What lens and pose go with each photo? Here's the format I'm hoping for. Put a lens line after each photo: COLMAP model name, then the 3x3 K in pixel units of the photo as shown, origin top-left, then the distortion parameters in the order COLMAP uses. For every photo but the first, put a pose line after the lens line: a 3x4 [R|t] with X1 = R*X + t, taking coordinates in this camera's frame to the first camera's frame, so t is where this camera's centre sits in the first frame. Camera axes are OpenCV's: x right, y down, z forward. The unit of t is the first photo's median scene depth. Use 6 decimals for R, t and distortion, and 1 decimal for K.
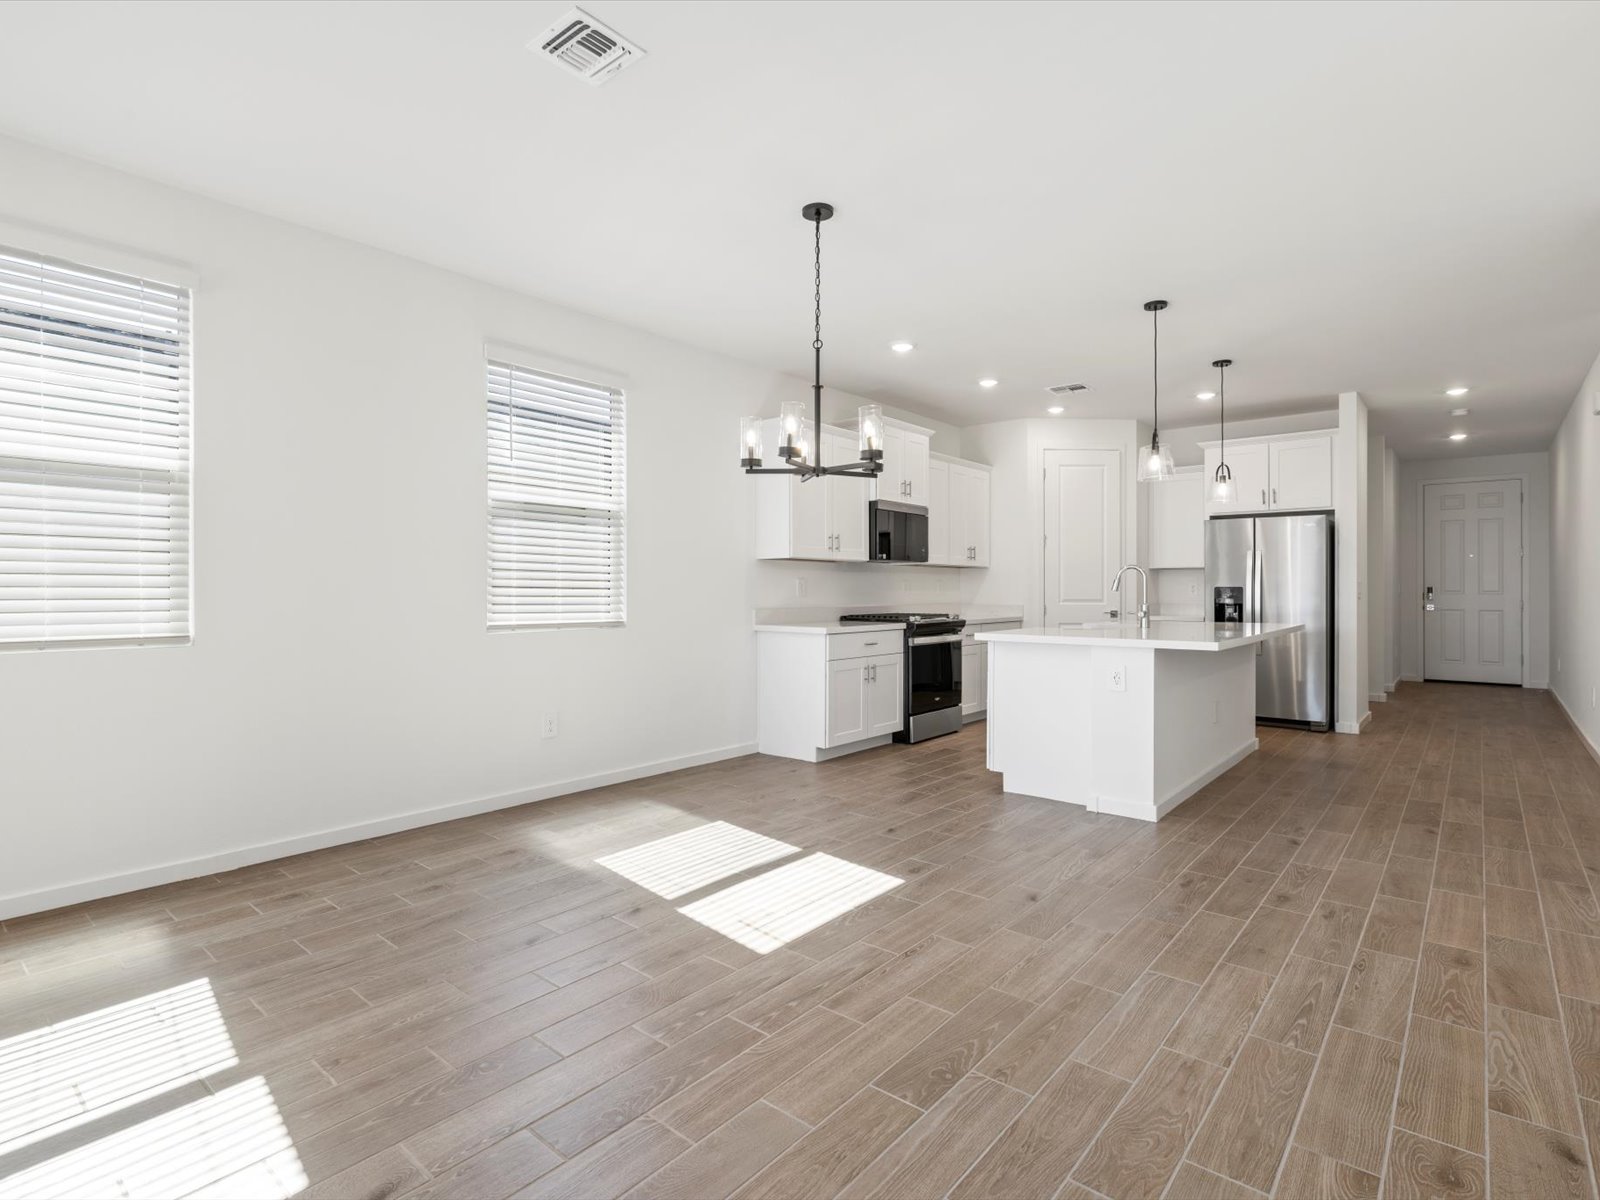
lens RADIAL K [[810.0, 0, 798.6], [0, 810.0, 589.7], [0, 0, 1]] dist [-0.007564, -0.000342]
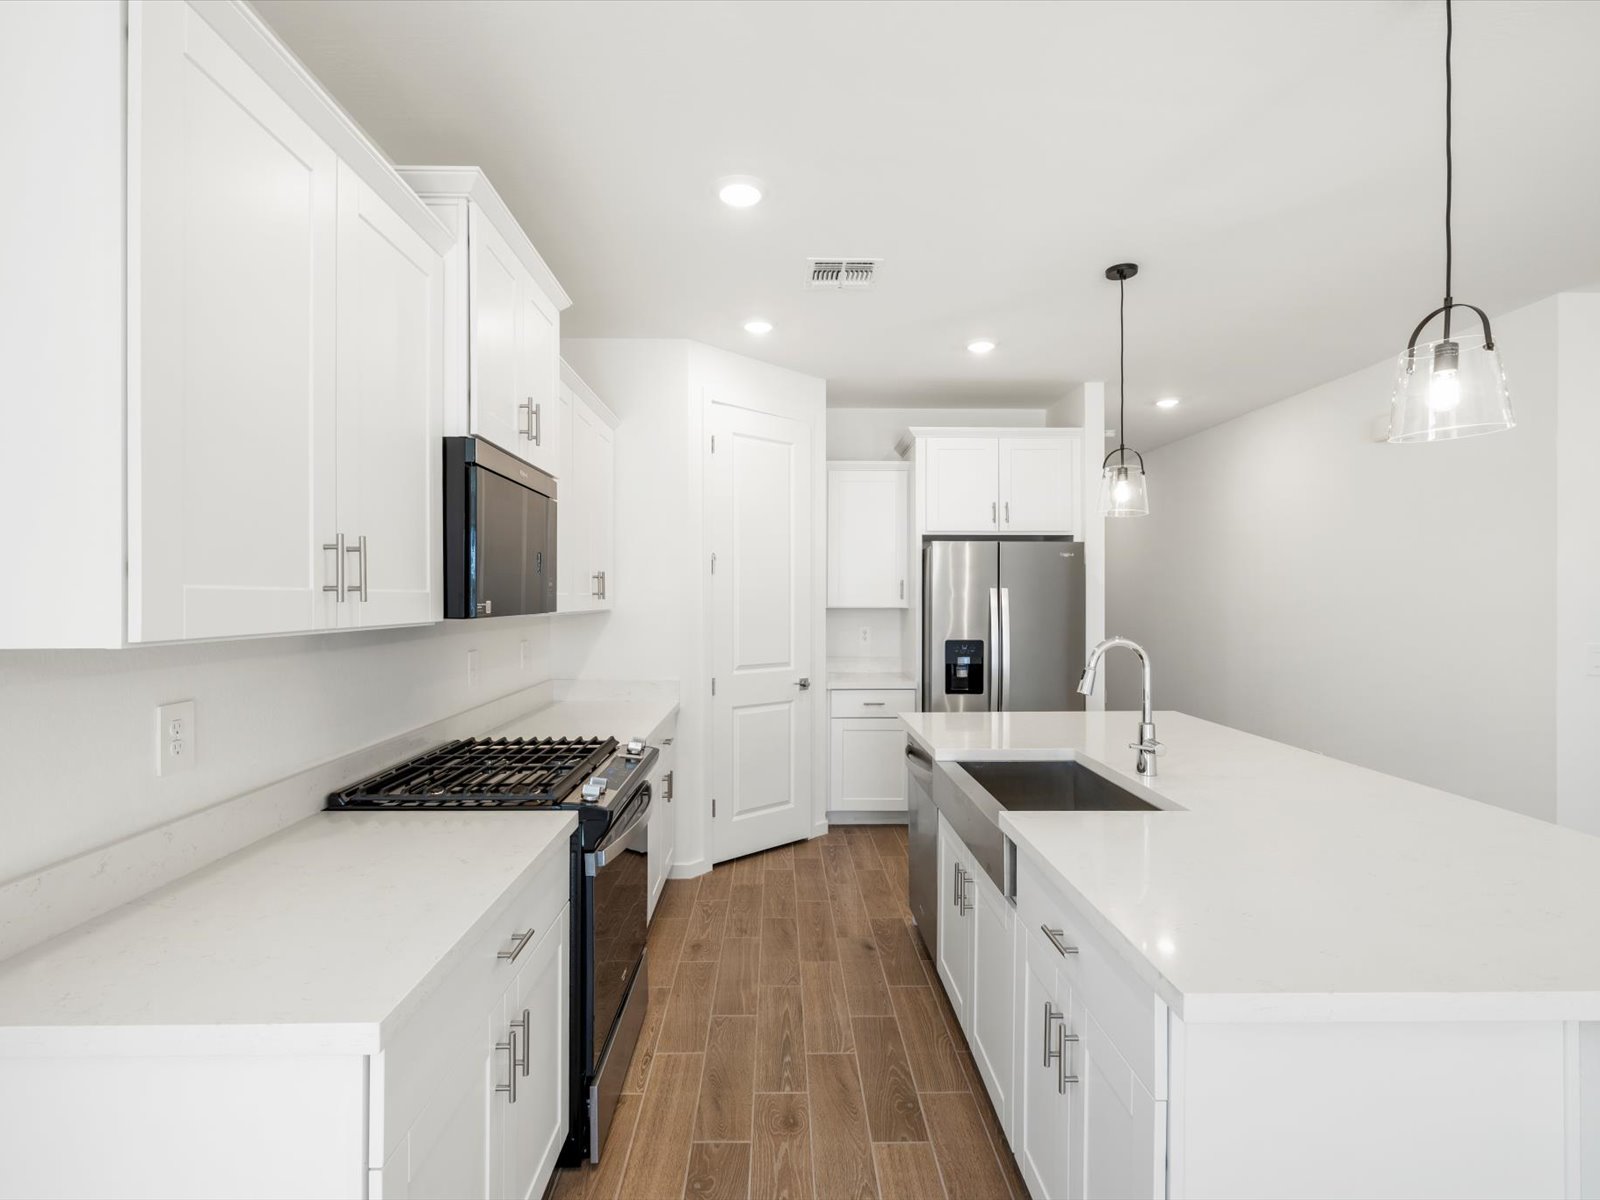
lens RADIAL K [[768.5, 0, 790.8], [0, 768.5, 597.1], [0, 0, 1]] dist [-0.002507, 0.000176]
pose [[0.752374, -0.001336, 0.658735, -0.010558], [0.000968, 0.999999, 0.000922, -0.047561], [-0.658735, -0.000056, 0.752375, 0.707744]]
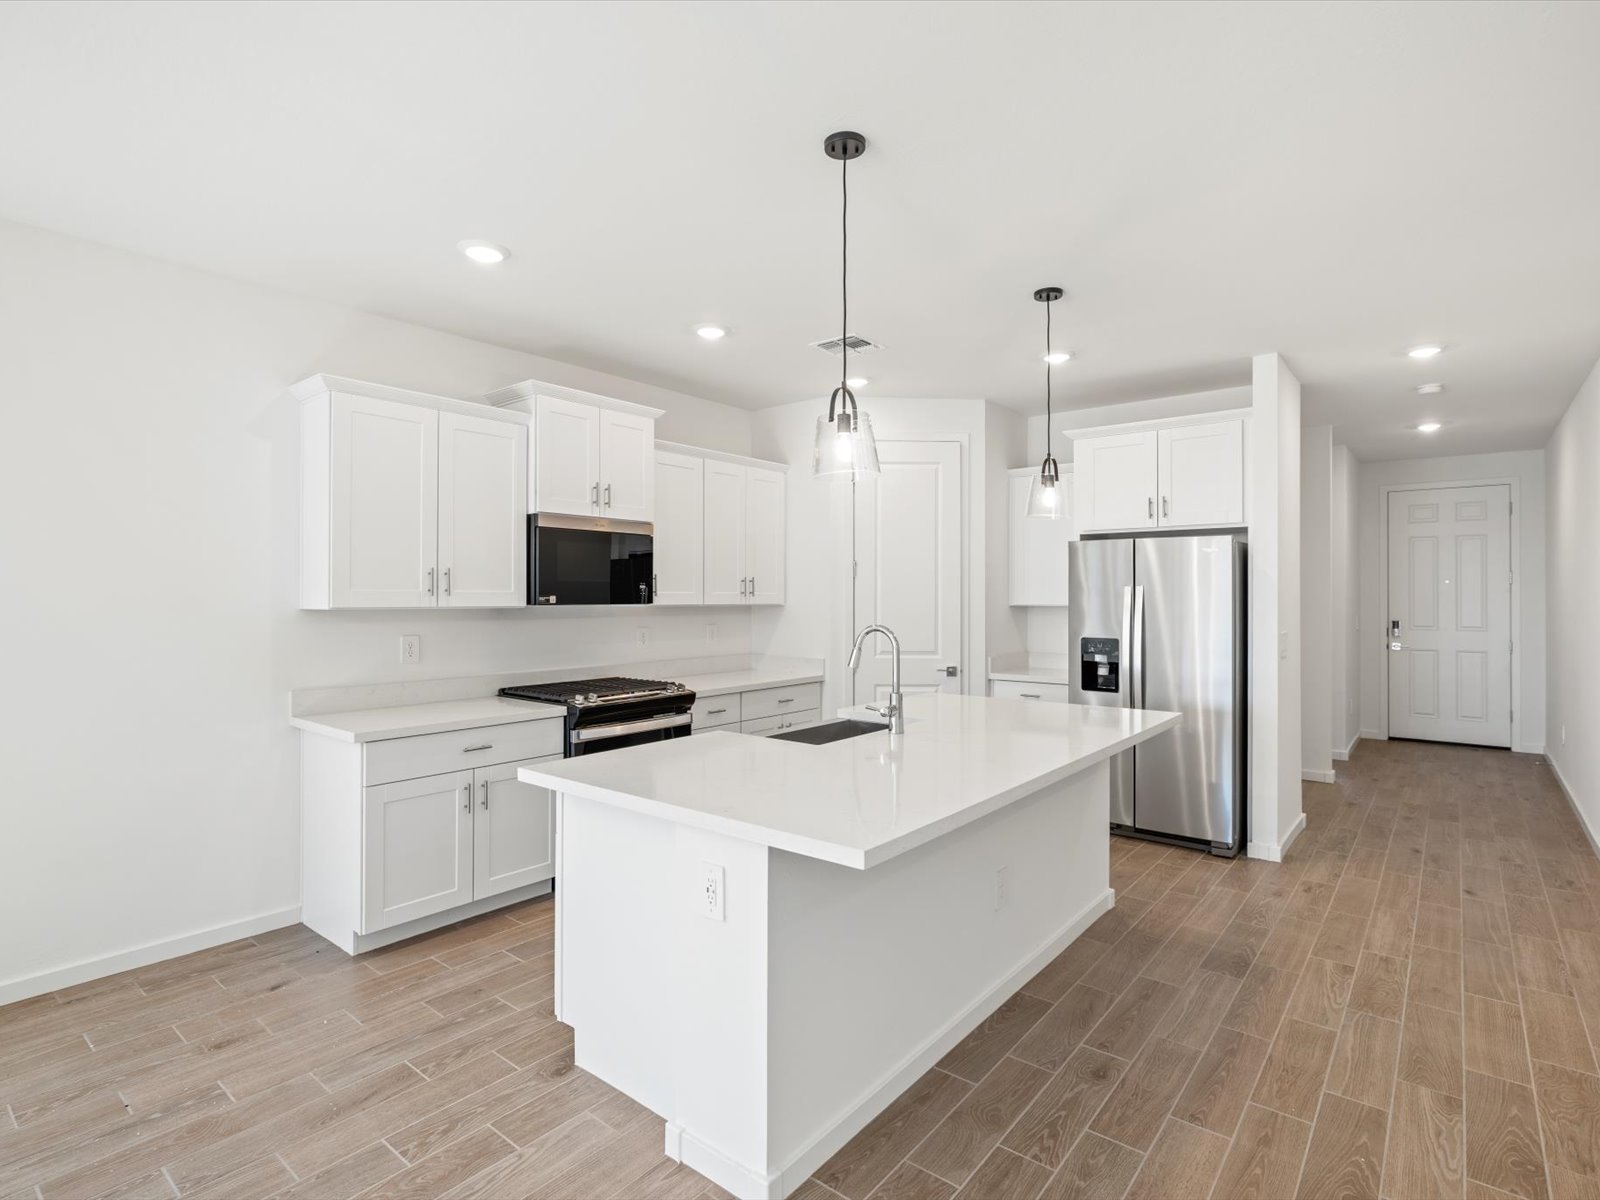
lens RADIAL K [[811.2, 0, 798.8], [0, 811.2, 594.7], [0, 0, 1]] dist [-0.005219, -0.001157]
pose [[0.999828, -0.000161, 0.018552, 0.305228], [0.000207, 0.999997, -0.002501, -0.045310], [-0.018552, 0.002504, 0.999825, 0.362468]]
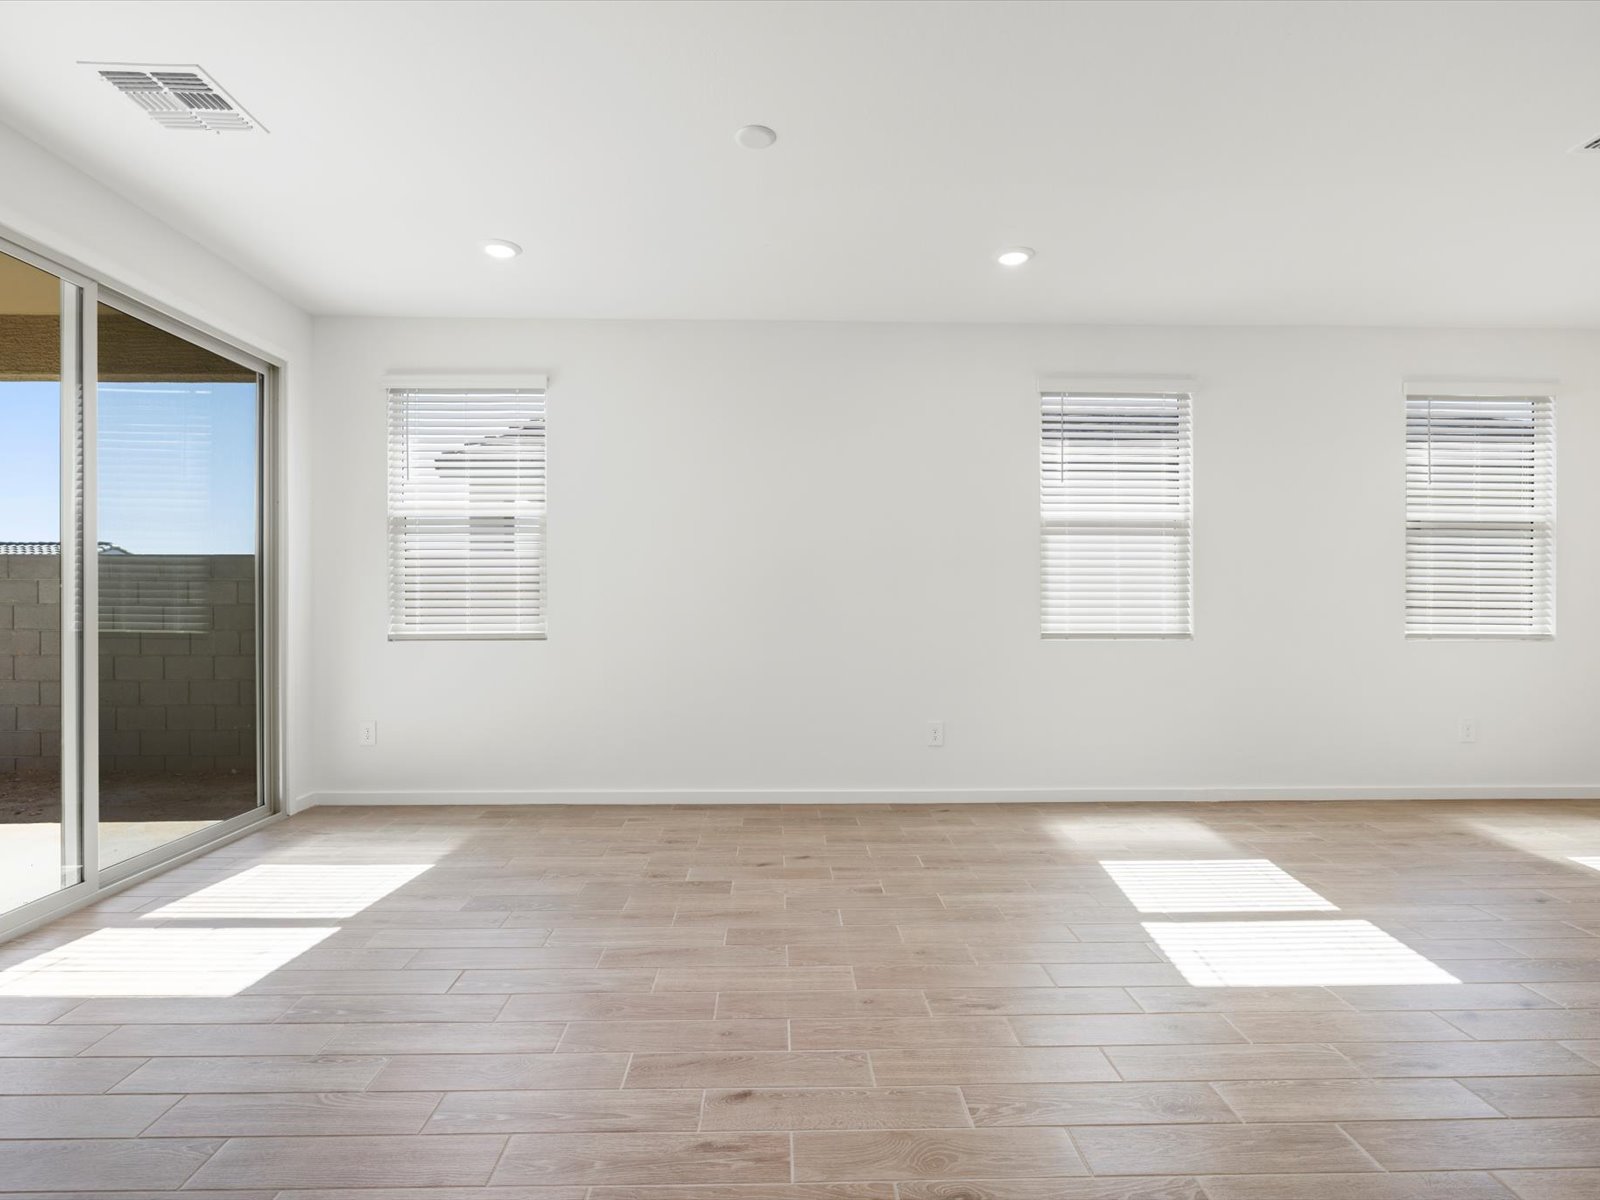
lens RADIAL K [[804.5, 0, 792.5], [0, 804.5, 610.4], [0, 0, 1]] dist [-0.002396, -0.000446]
pose [[0.663526, 0.007655, -0.748114, -0.081560], [-0.000818, 0.999954, 0.009507, 0.001256], [0.748153, -0.005697, 0.663502, -0.263350]]
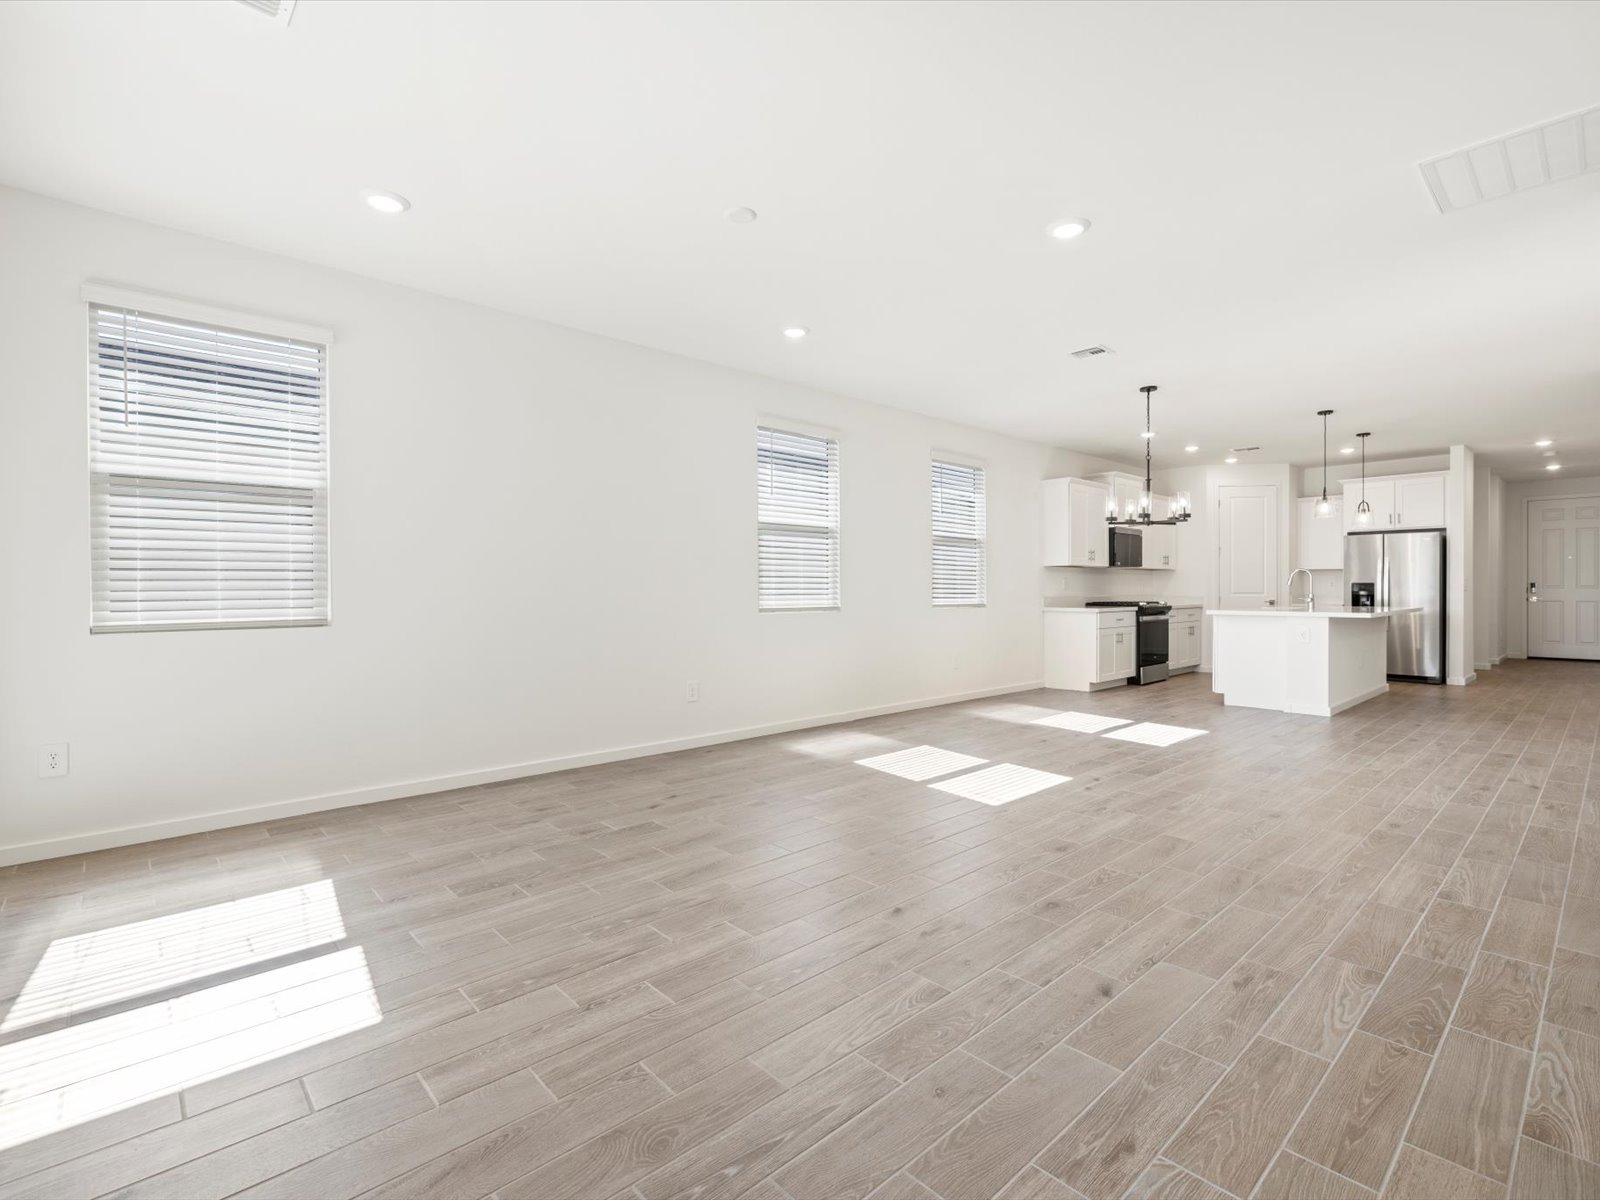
lens RADIAL K [[751.3, 0, 794.5], [0, 751.3, 594.6], [0, 0, 1]] dist [0.001207, 0.000874]
pose [[0.991380, -0.001776, -0.131006, -0.331189], [0.002656, 0.999975, 0.006546, 0.007018], [0.130991, -0.006838, 0.991360, -0.512138]]
